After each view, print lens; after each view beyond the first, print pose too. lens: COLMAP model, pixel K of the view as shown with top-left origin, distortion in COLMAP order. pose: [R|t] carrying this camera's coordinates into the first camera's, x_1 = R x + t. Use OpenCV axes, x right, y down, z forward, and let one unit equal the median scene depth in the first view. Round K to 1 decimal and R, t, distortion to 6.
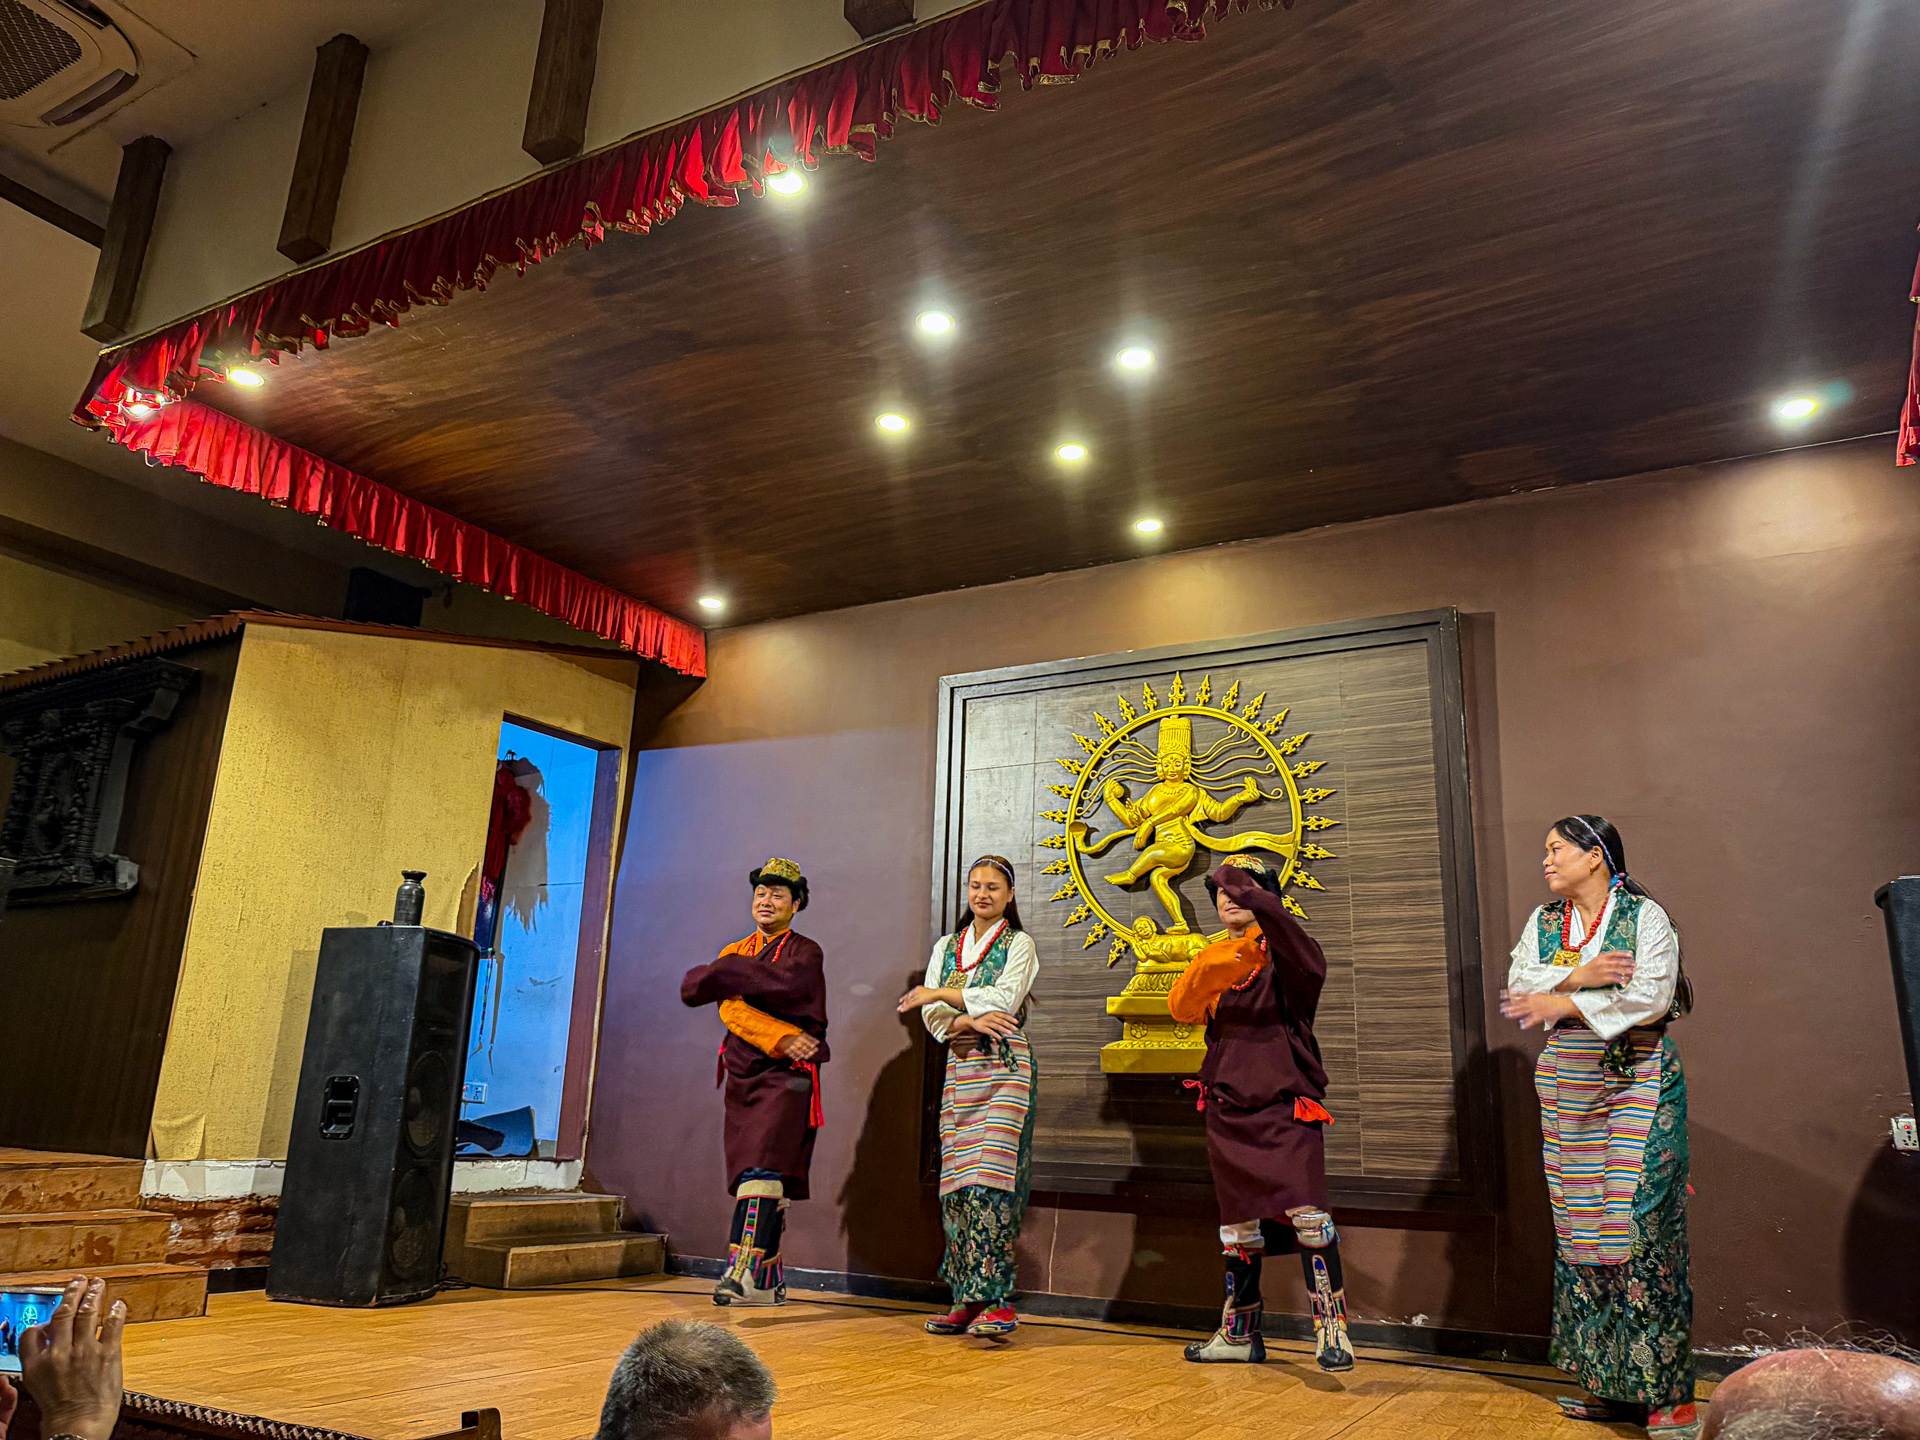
lens RADIAL K [[1365.4, 0, 960.0], [0, 1365.4, 720.0], [0, 0, 1]] dist [0.019621, -0.118642]
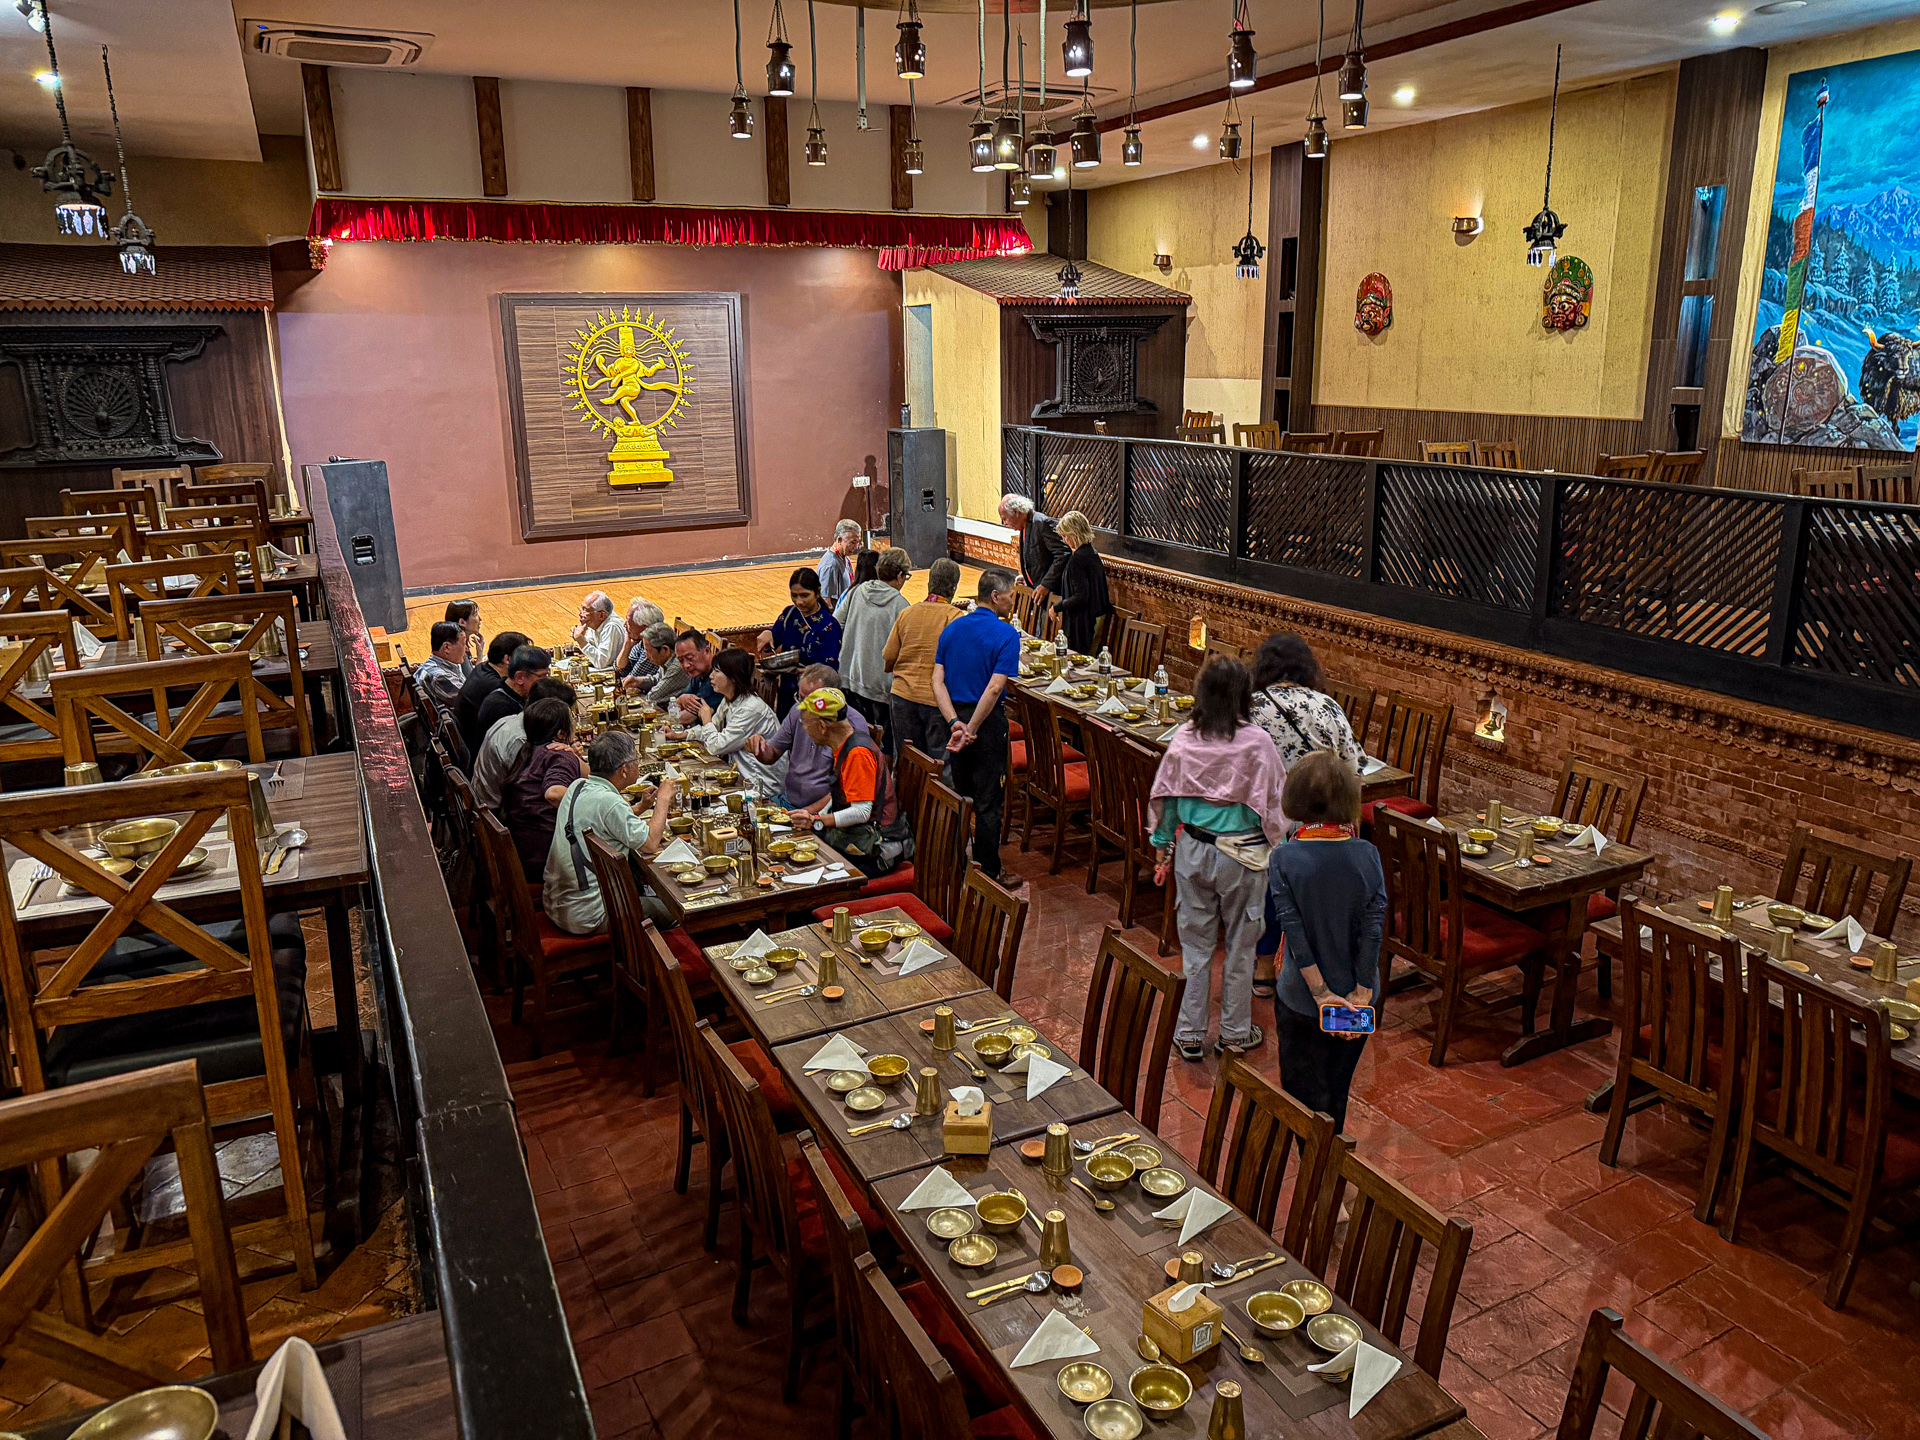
lens RADIAL K [[1365.4, 0, 960.0], [0, 1365.4, 720.0], [0, 0, 1]] dist [0.019621, -0.118642]
pose [[0.537094, -0.260756, 0.802207, -1.580281], [-0.201403, 0.883873, 0.422145, -0.509511], [-0.819126, -0.388298, 0.422206, -0.677458]]
